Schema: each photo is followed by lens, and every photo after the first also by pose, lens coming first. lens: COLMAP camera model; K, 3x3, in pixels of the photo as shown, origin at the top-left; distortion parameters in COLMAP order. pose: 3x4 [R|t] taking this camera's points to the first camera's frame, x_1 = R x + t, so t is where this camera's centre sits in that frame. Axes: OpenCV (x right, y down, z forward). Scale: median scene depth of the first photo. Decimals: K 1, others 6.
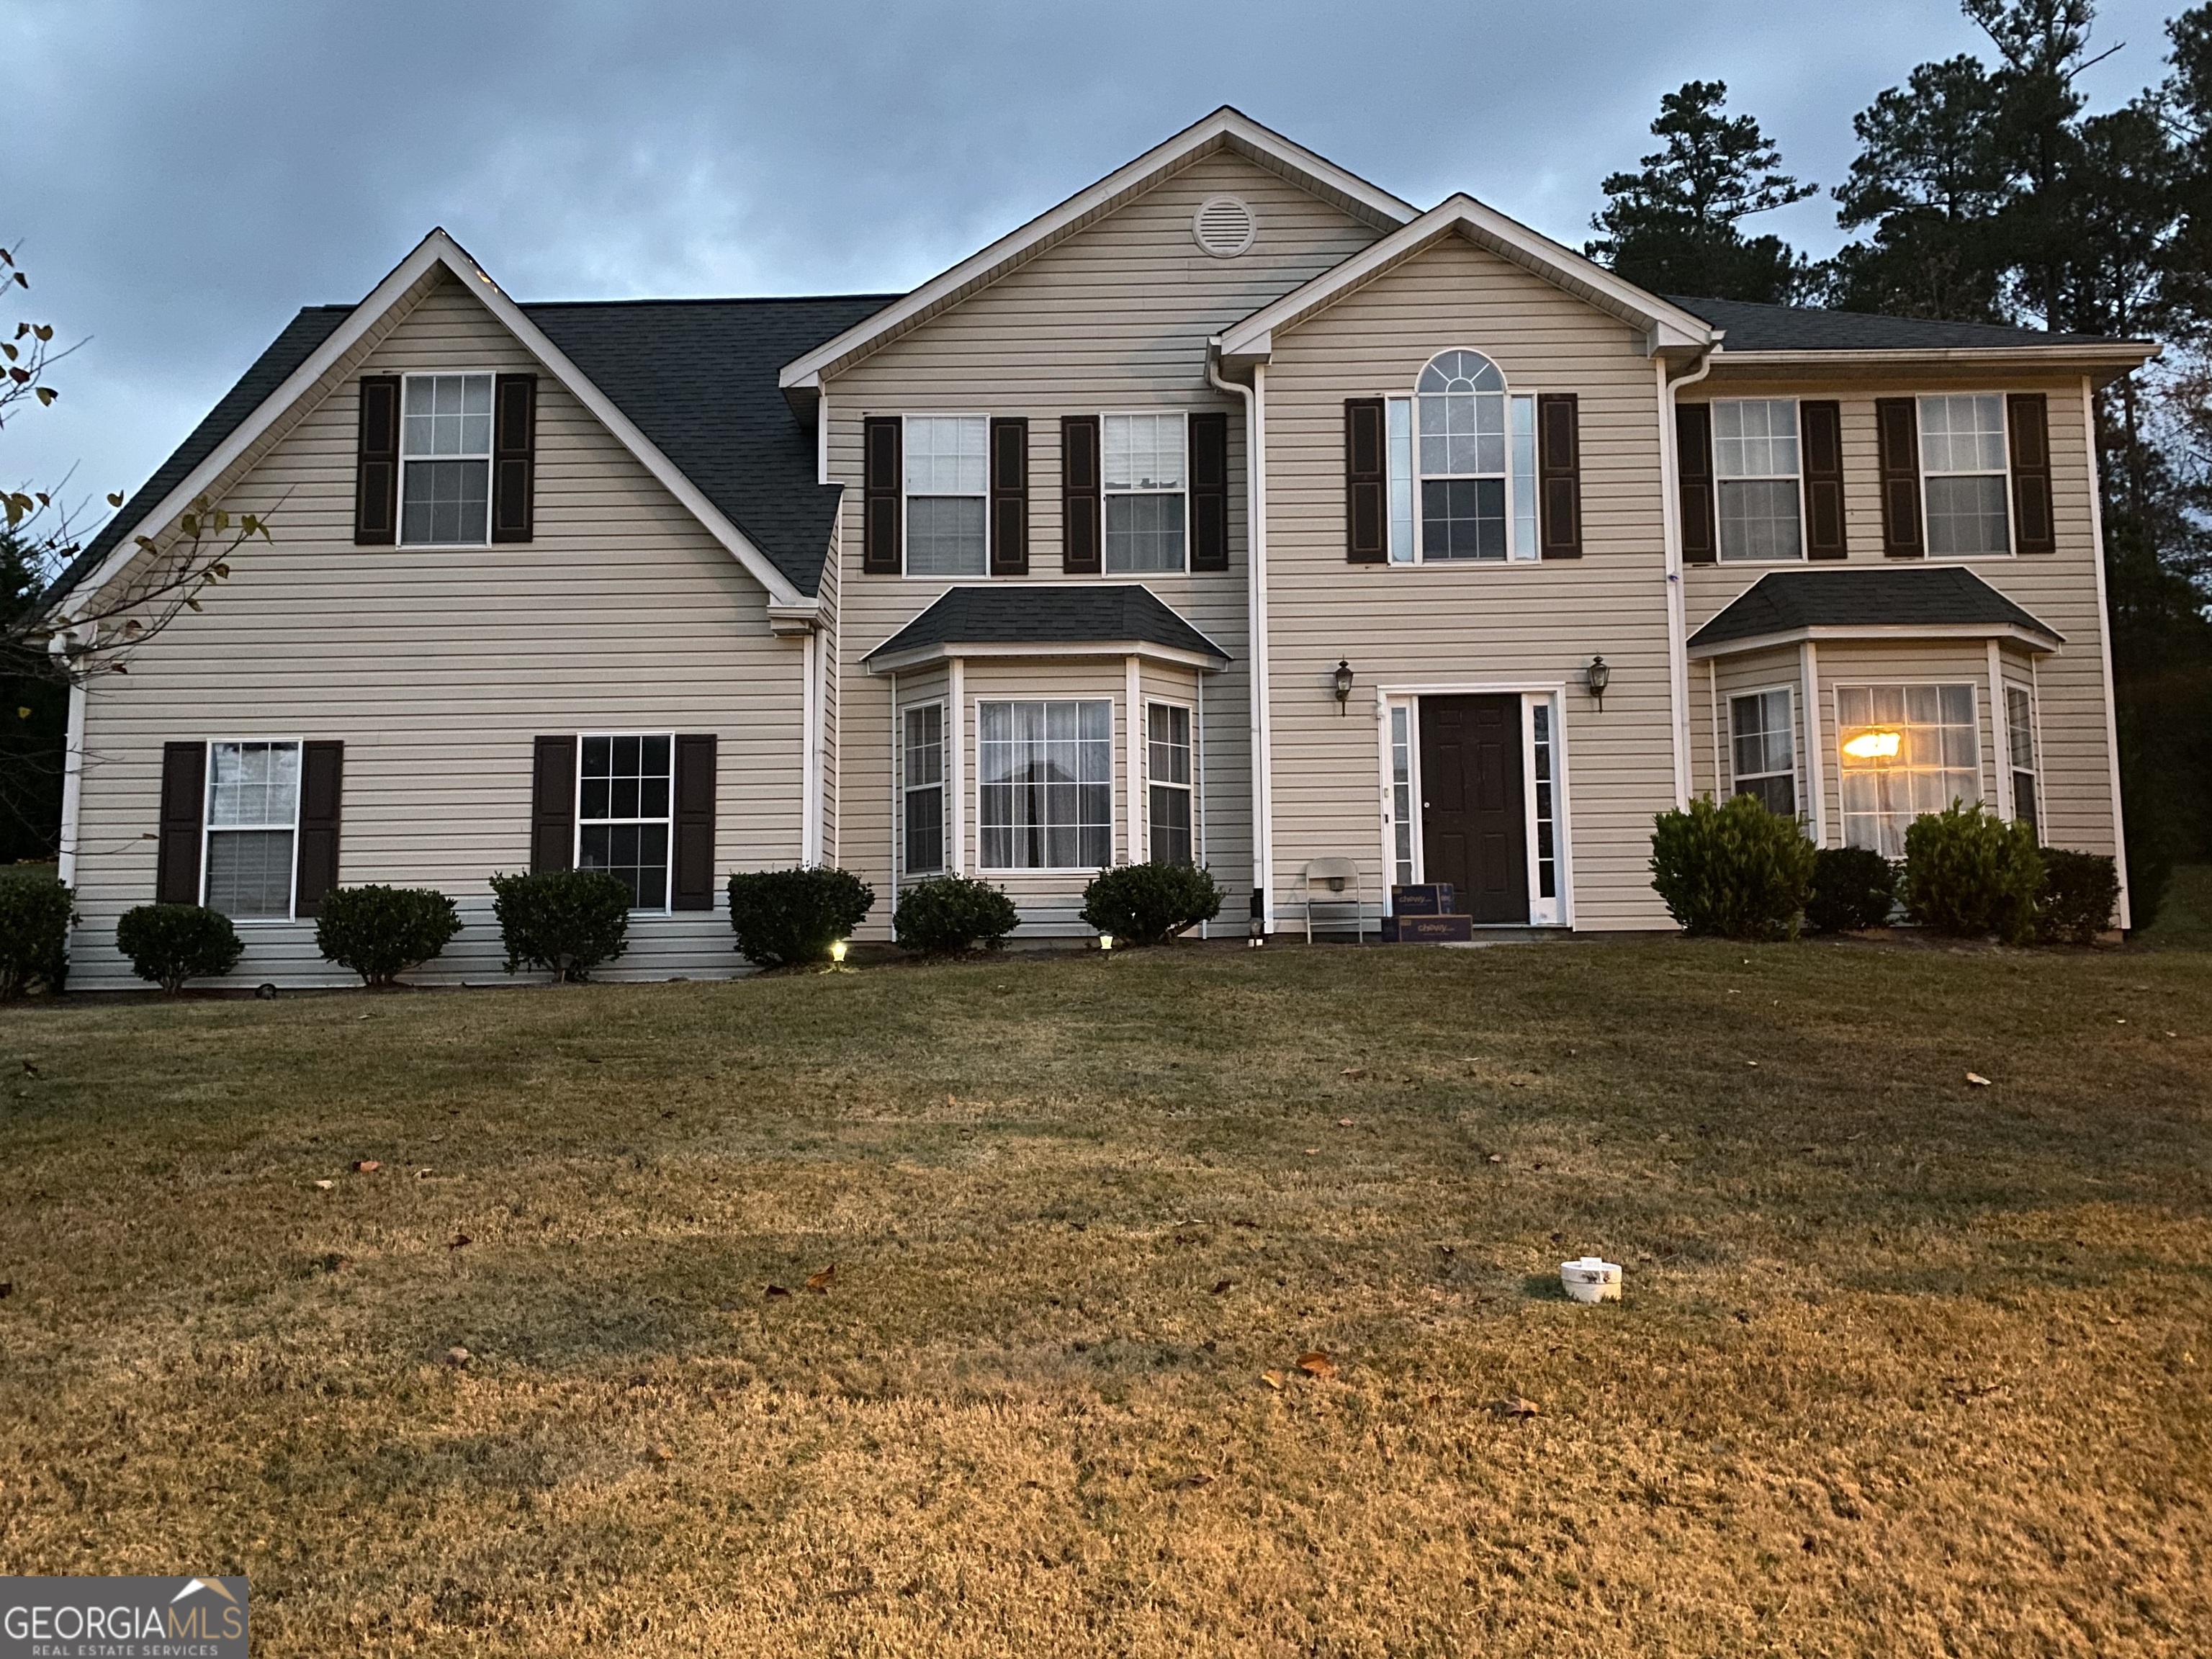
lens RADIAL K [[1737.1, 0, 1106.0], [0, 1737.1, 829.5], [0, 0, 1]] dist [0.030668, -0.001109]
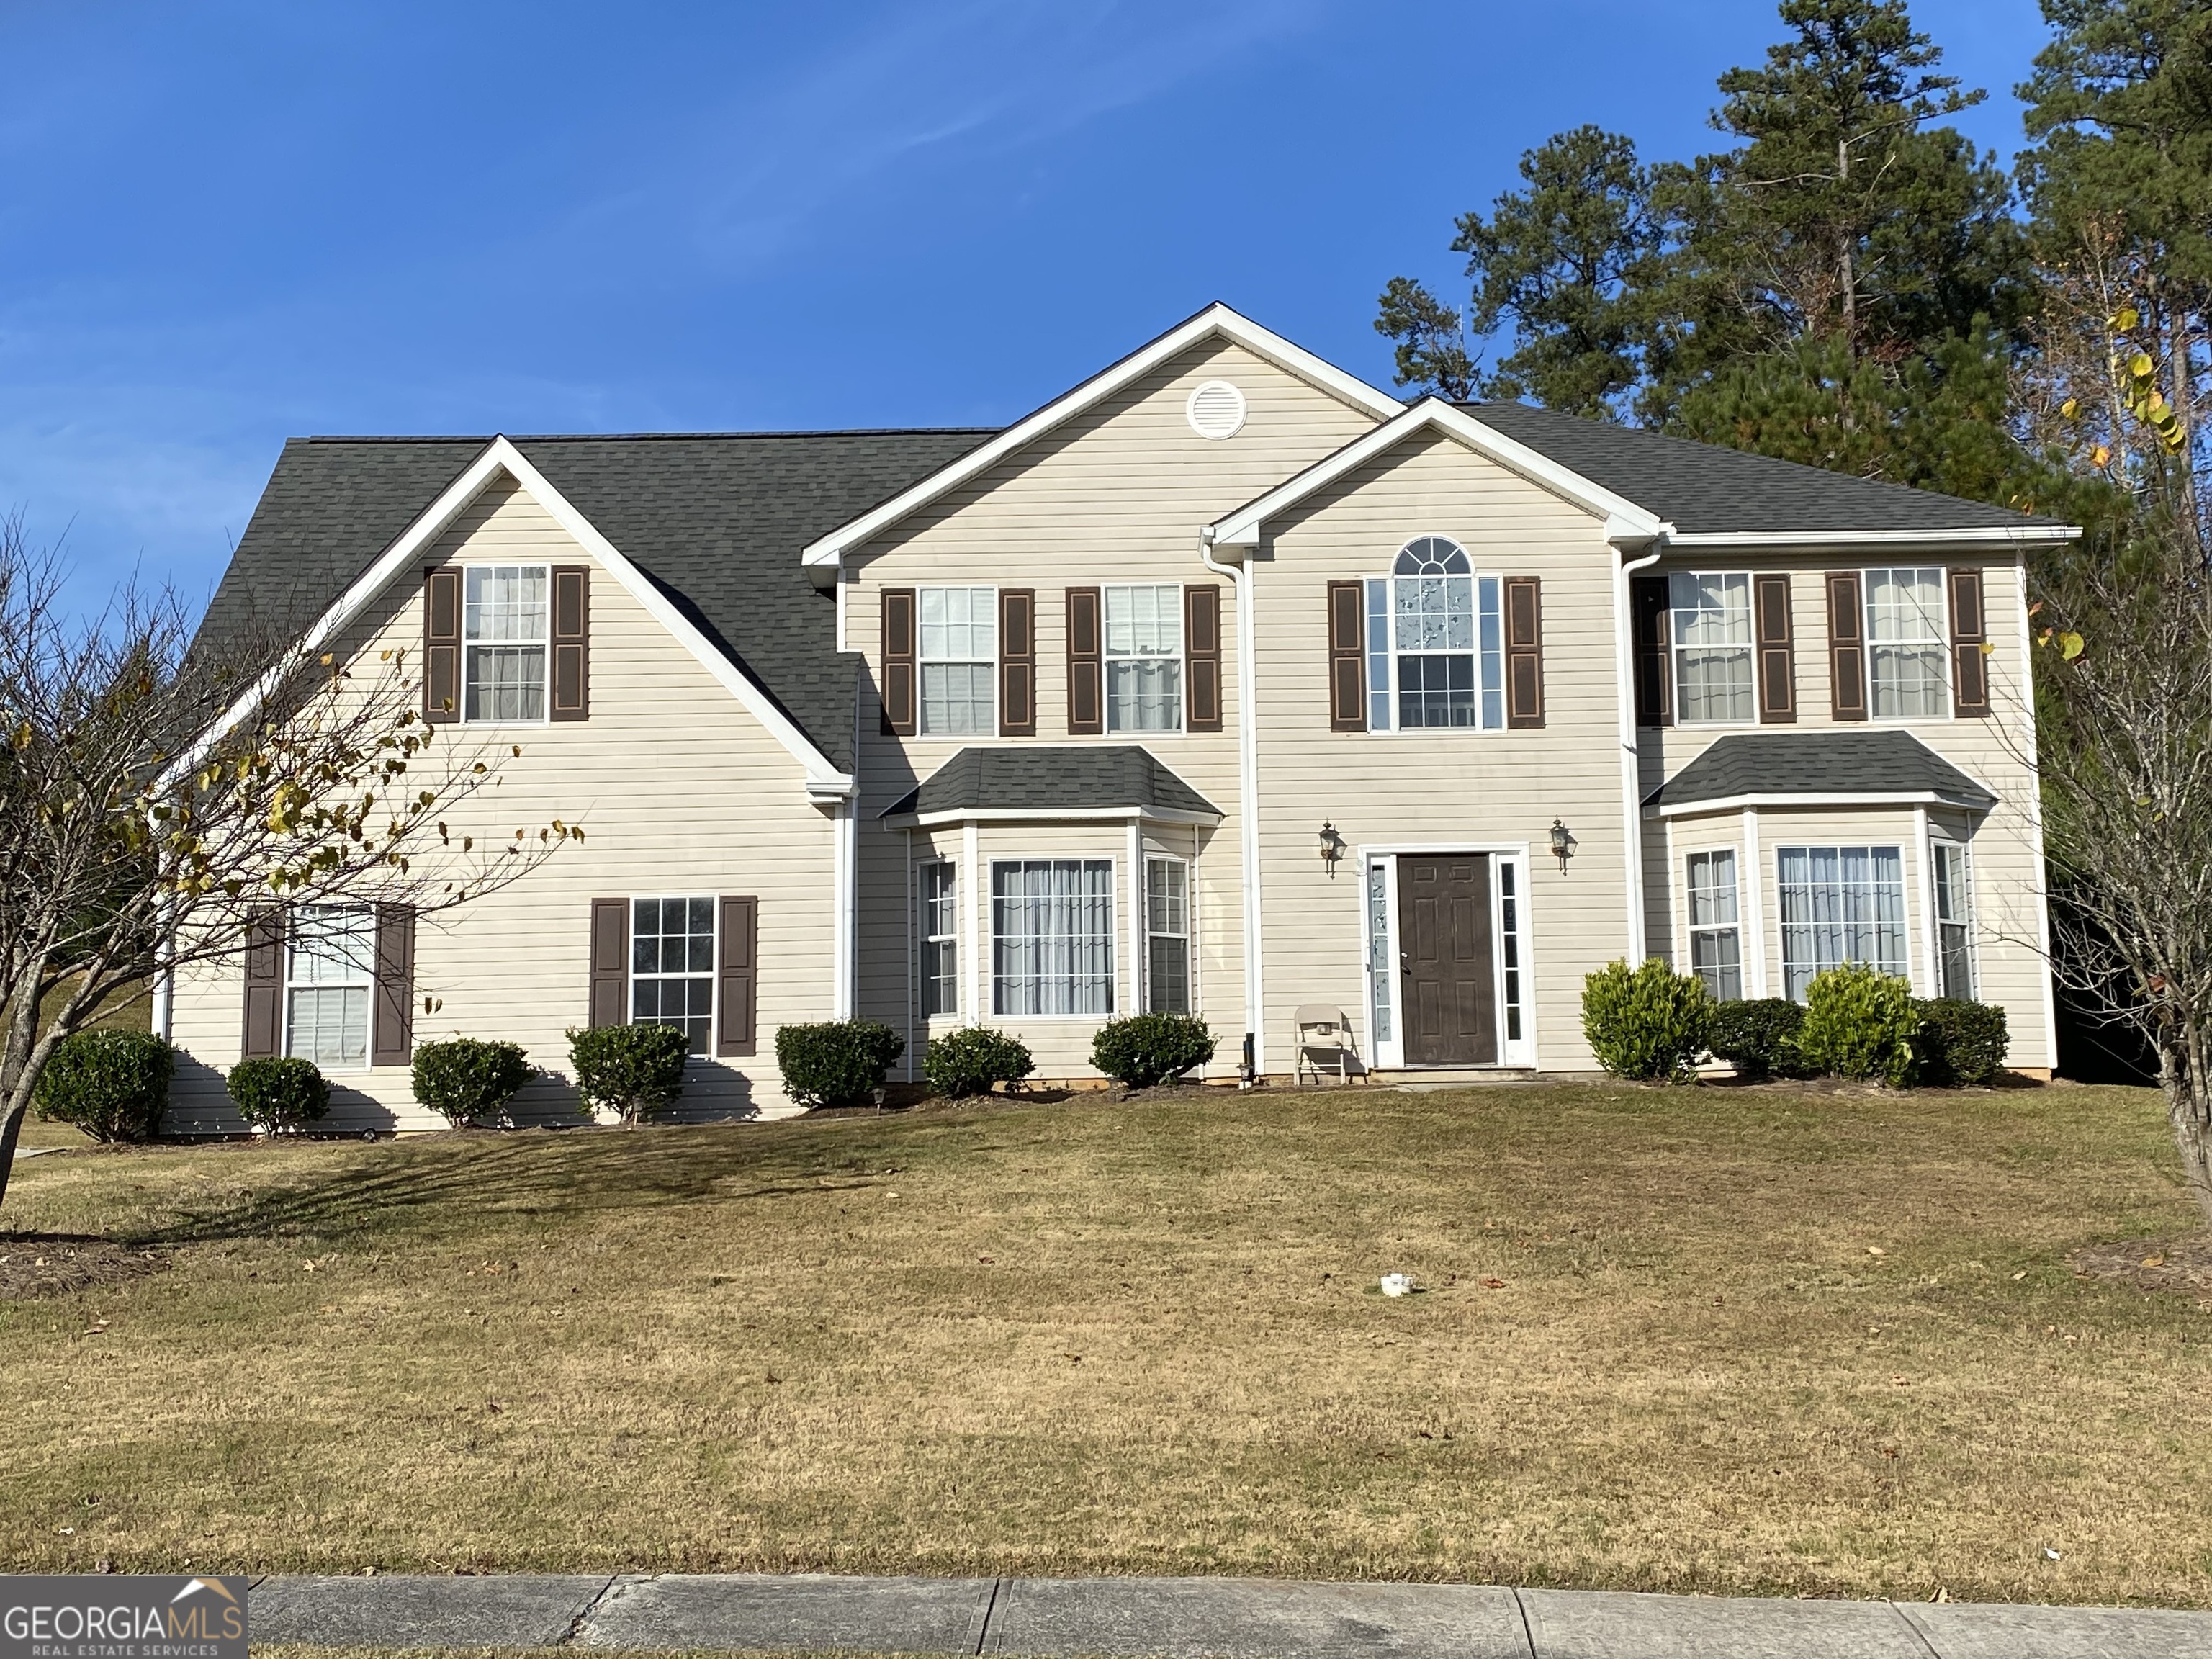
lens RADIAL K [[2656.2, 0, 1115.3], [0, 2656.2, 775.1], [0, 0, 1]] dist [0.195658, -0.581079]
pose [[0.999825, -0.002477, 0.018539, -0.026861], [0.003139, 0.999353, -0.035816, -0.066674], [-0.018438, 0.035868, 0.999186, -0.663711]]
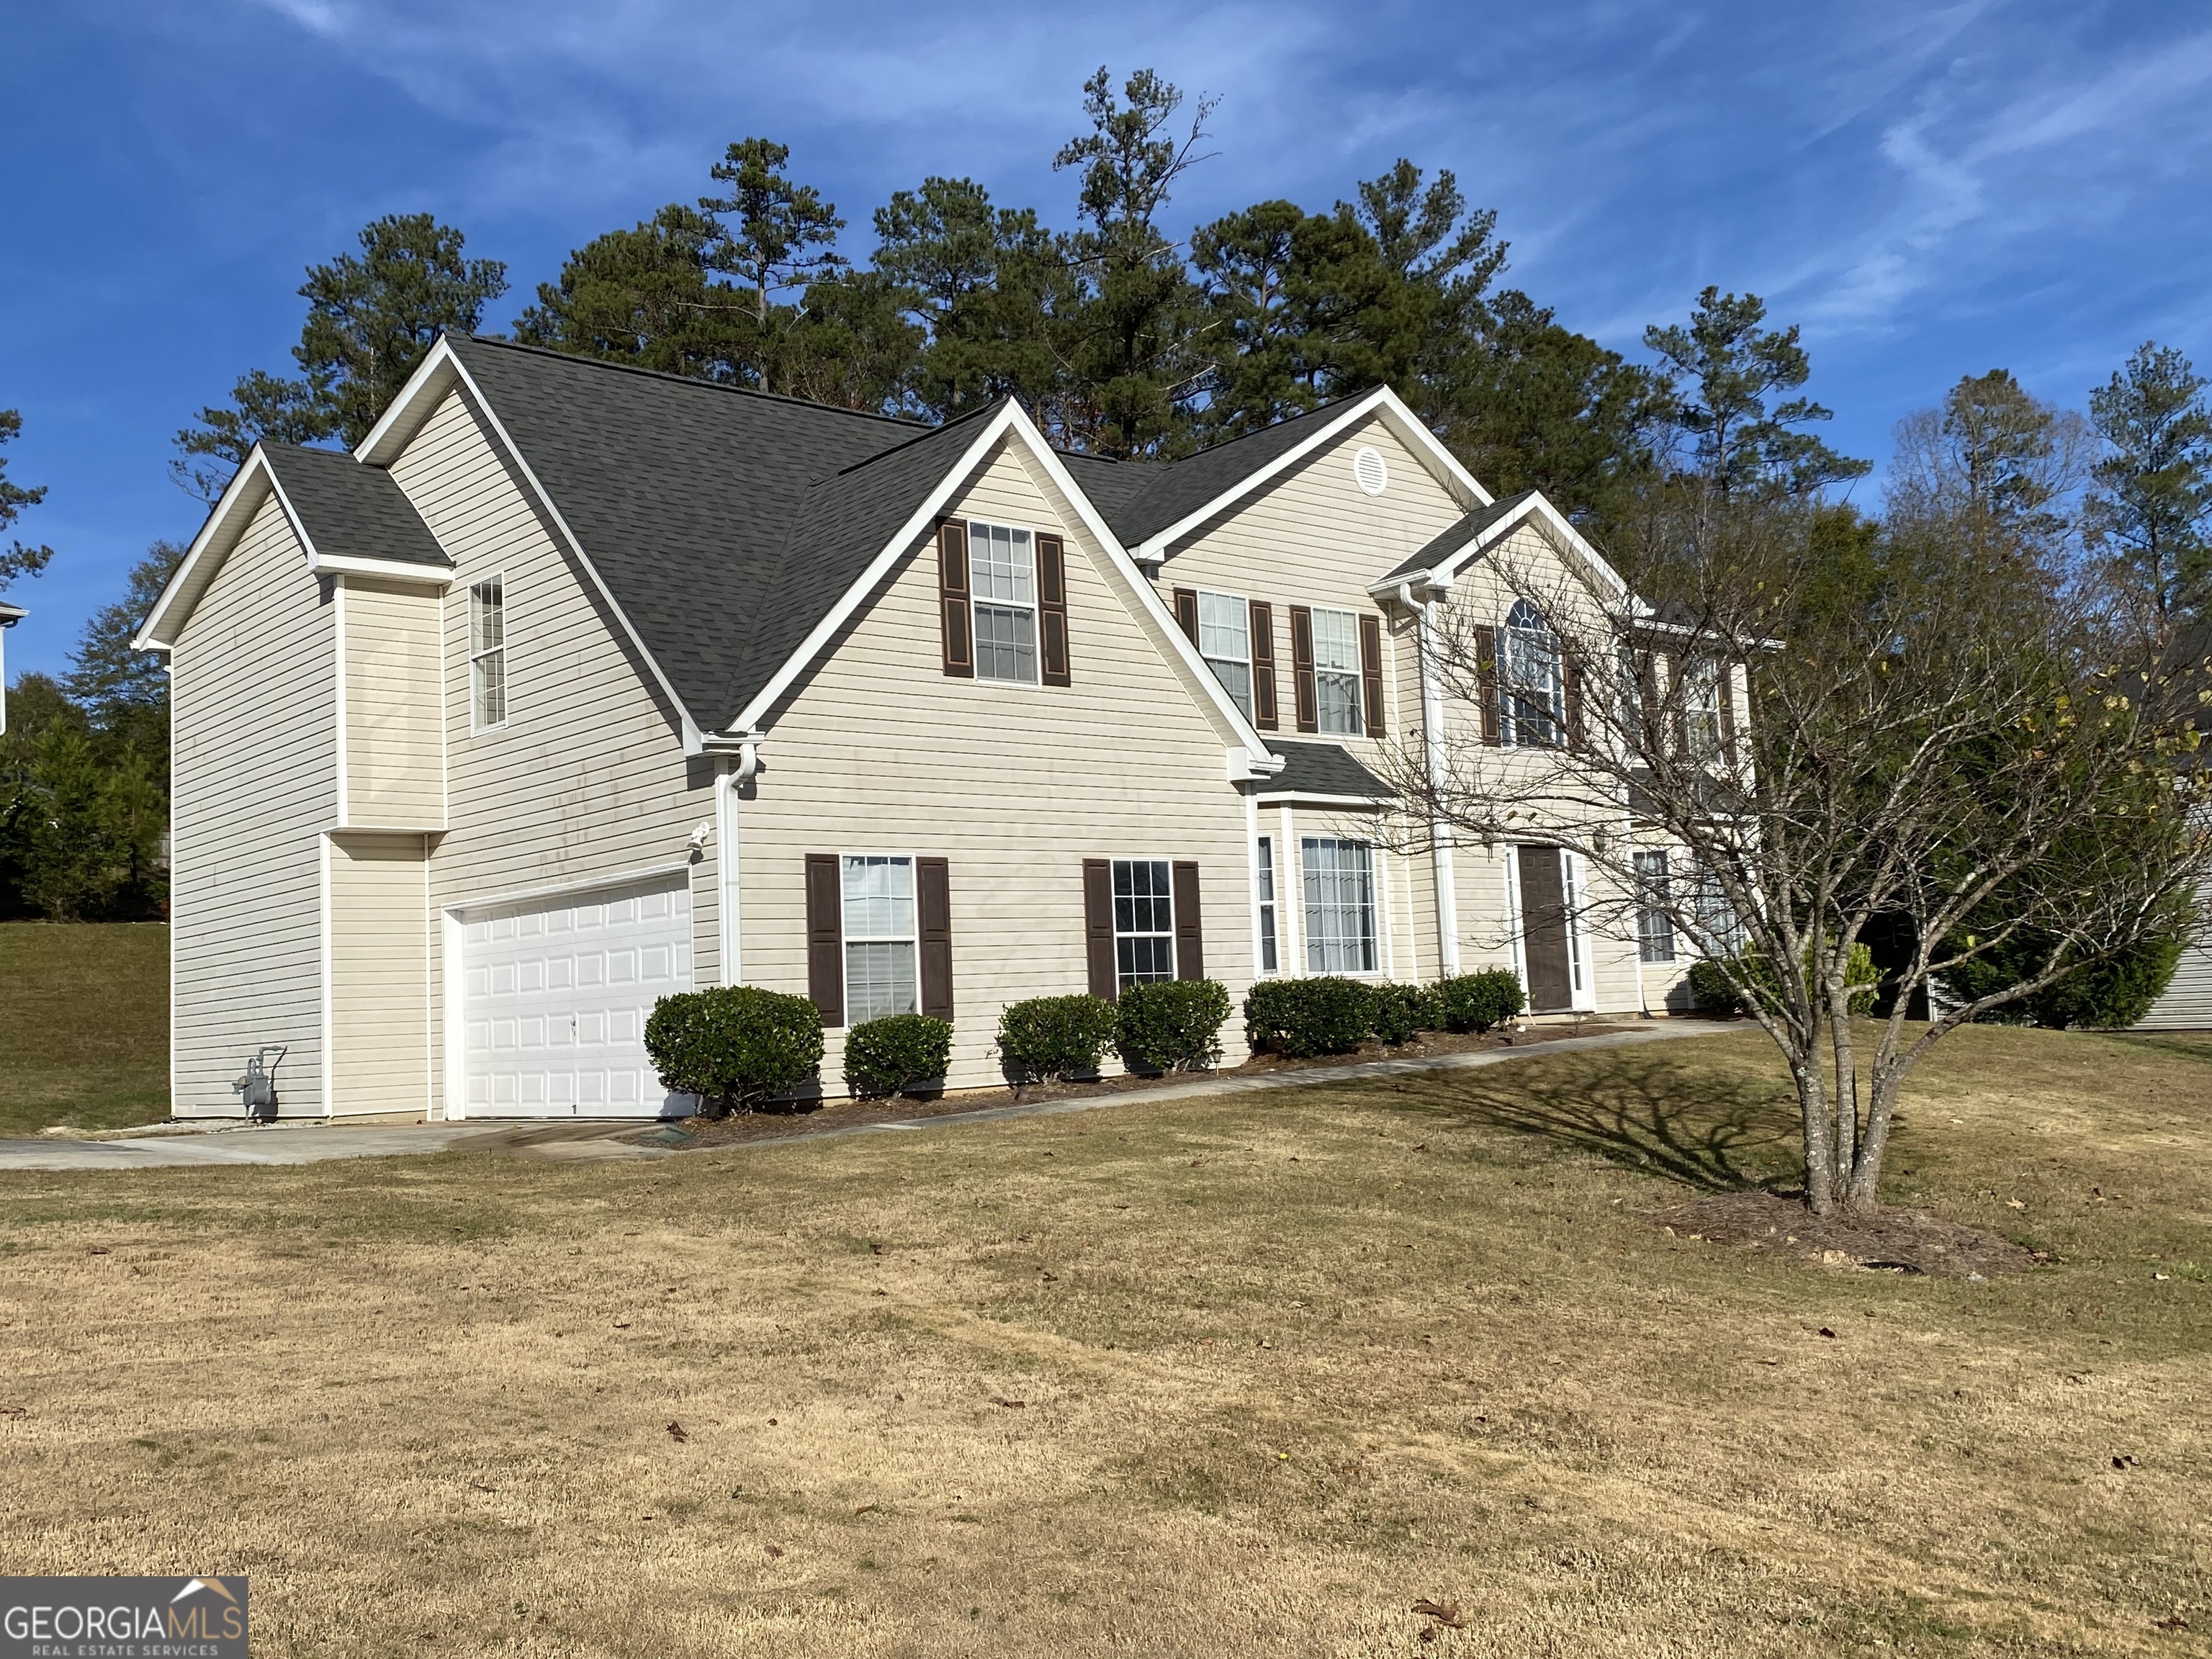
lens RADIAL K [[2085.7, 0, 1106.0], [0, 2085.7, 829.5], [0, 0, 1]] dist [0.062837, -0.001928]
pose [[0.743105, 0.039672, 0.667998, -1.174673], [-0.031111, 0.999210, -0.024733, -0.037675], [-0.668451, -0.002403, 0.743752, -0.023575]]
